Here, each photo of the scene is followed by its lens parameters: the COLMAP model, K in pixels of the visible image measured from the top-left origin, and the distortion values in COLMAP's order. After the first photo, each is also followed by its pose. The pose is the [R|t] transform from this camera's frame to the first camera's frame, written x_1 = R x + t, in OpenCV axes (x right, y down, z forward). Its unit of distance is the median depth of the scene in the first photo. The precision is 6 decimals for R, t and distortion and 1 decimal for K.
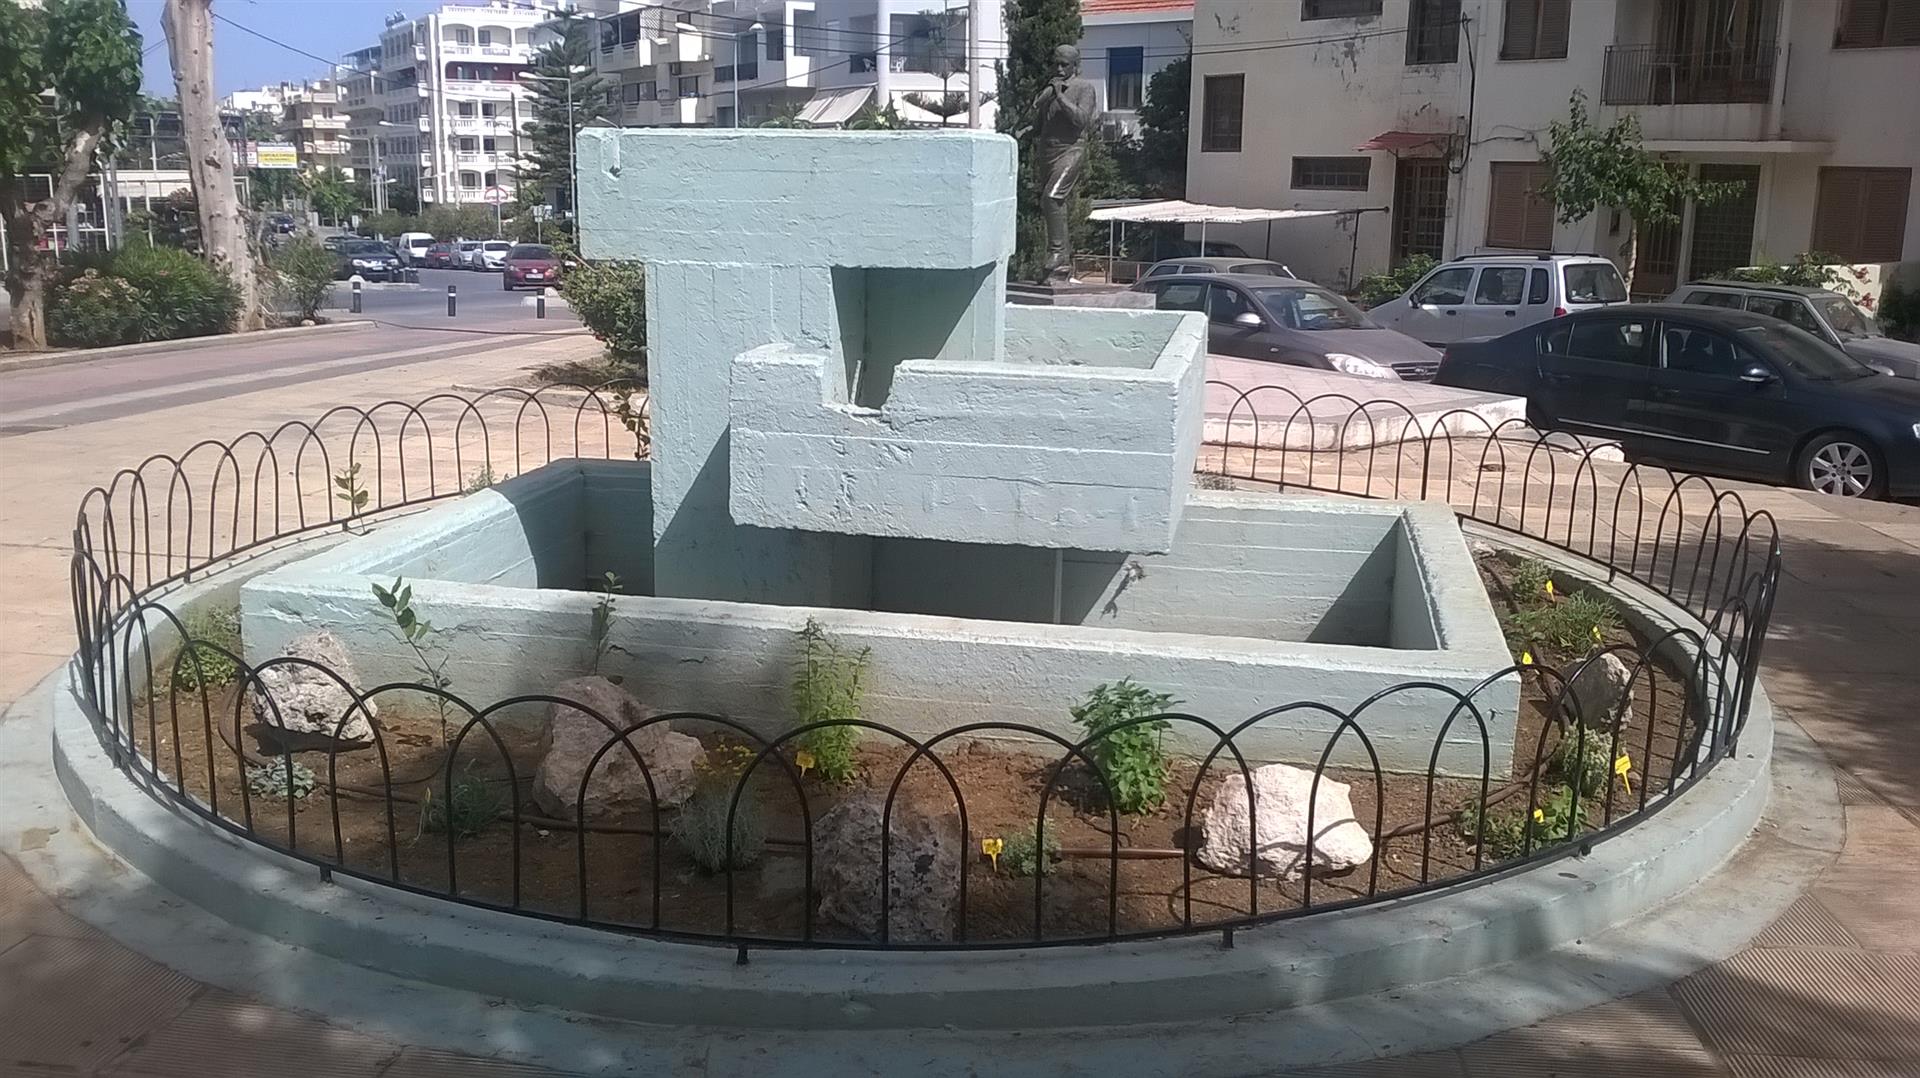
lens RADIAL K [[1774.0, 0, 960.0], [0, 1774.0, 539.0], [0, 0, 1]] dist [-0.001186, -0.028614]
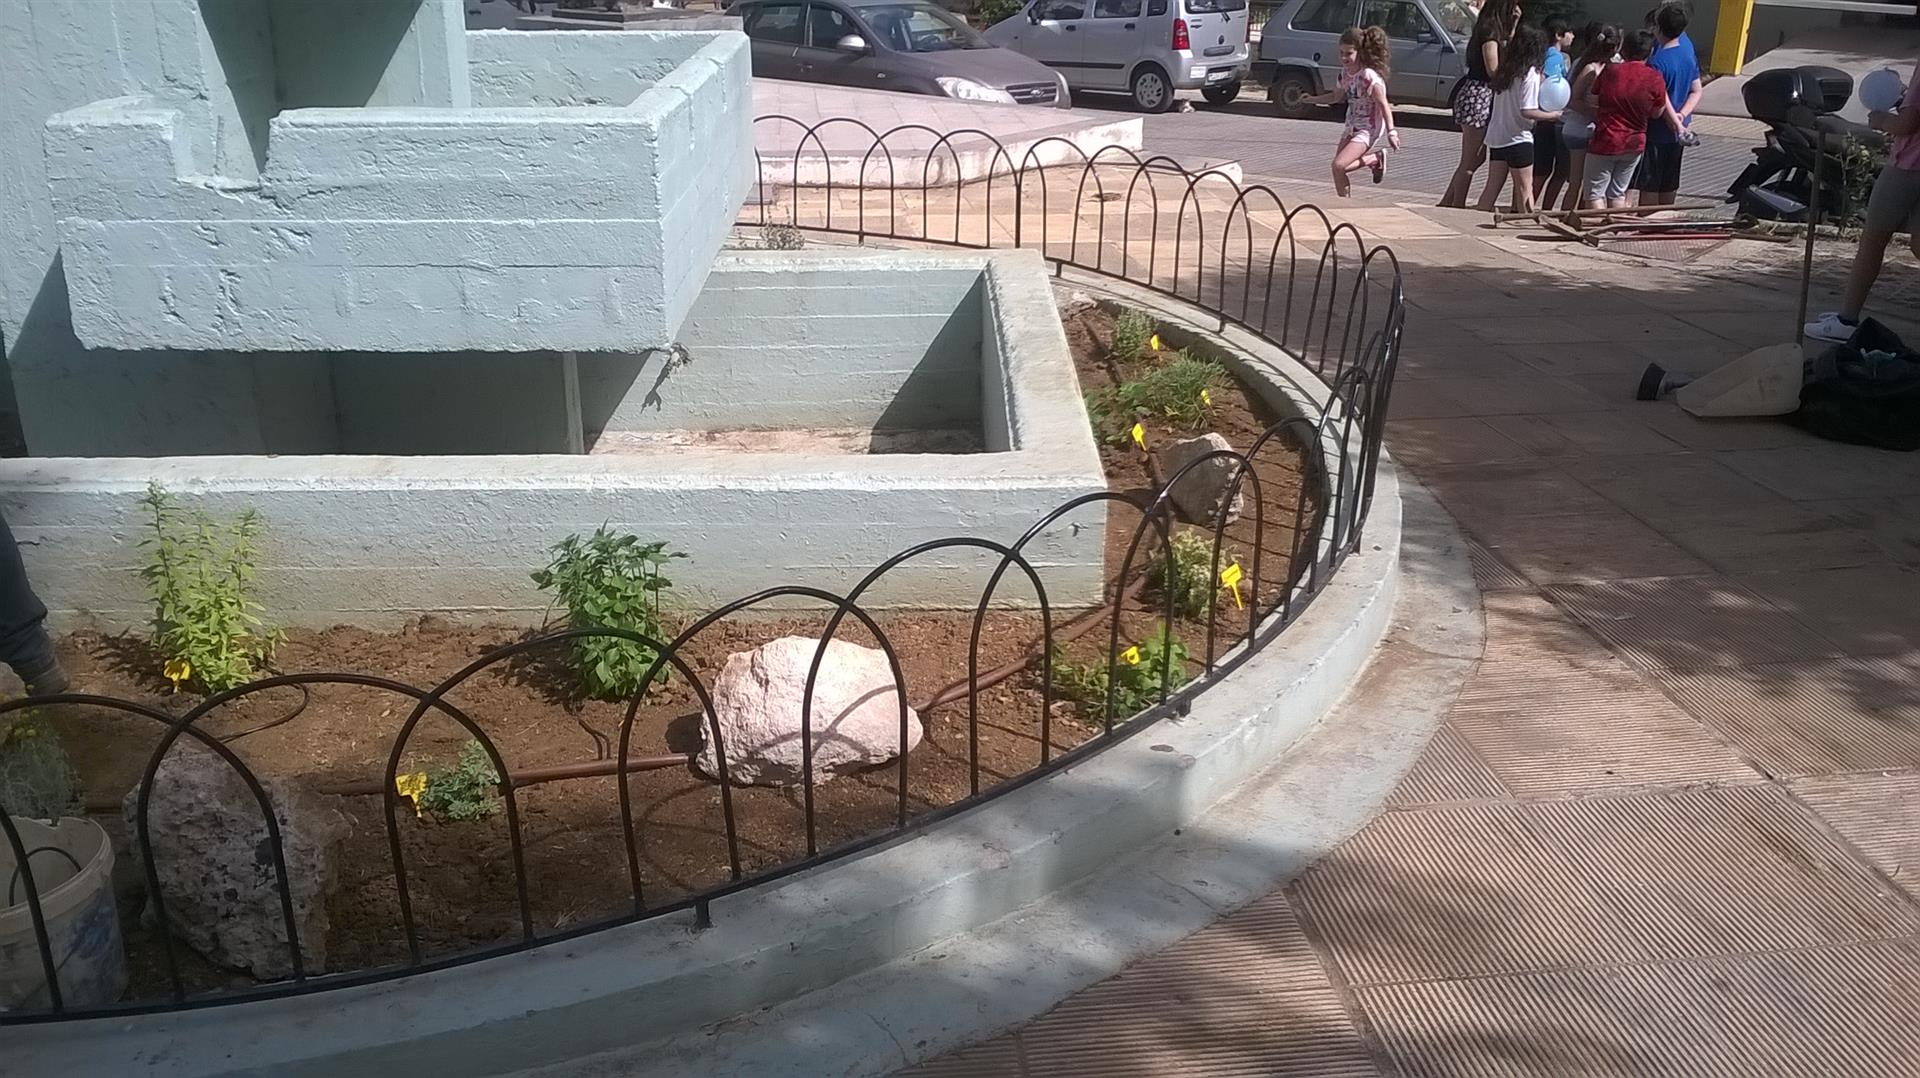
lens RADIAL K [[1812.4, 0, 960.0], [0, 1812.4, 539.0], [0, 0, 1]] dist [0.016924, -0.137986]
pose [[0.978604, -0.088433, 0.185781, 0.088622], [0.061482, 0.987353, 0.146131, -0.018046], [-0.196354, -0.131582, 0.971664, 0.193869]]
